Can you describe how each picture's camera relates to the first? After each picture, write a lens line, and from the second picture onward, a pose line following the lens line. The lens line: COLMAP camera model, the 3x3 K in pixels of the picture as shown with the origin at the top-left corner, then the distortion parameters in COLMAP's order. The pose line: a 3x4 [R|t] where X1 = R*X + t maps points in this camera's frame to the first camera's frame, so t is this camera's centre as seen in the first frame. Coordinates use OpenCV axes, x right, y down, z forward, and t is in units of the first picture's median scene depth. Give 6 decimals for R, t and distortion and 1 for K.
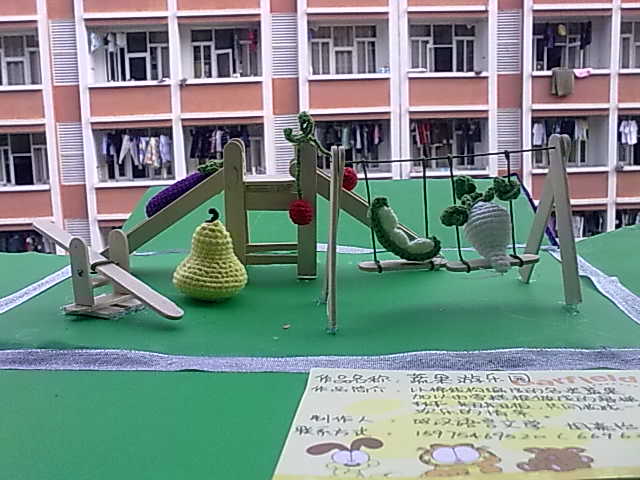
lens RADIAL K [[675.3, 0, 320.0], [0, 675.3, 240.0], [0, 0, 1]] dist [-0.019962, 0.006970]
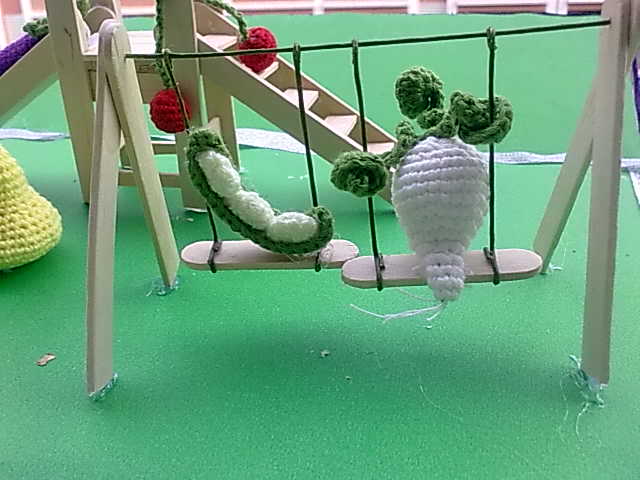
lens RADIAL K [[707.7, 0, 302.2], [0, 707.7, 271.9], [0, 0, 1]] dist [-0.009665, 0.010218]
pose [[0.978894, 0.078847, -0.188547, 0.351027], [-0.017307, 0.951248, 0.307941, -0.167002], [0.203635, -0.298178, 0.932536, 0.677788]]
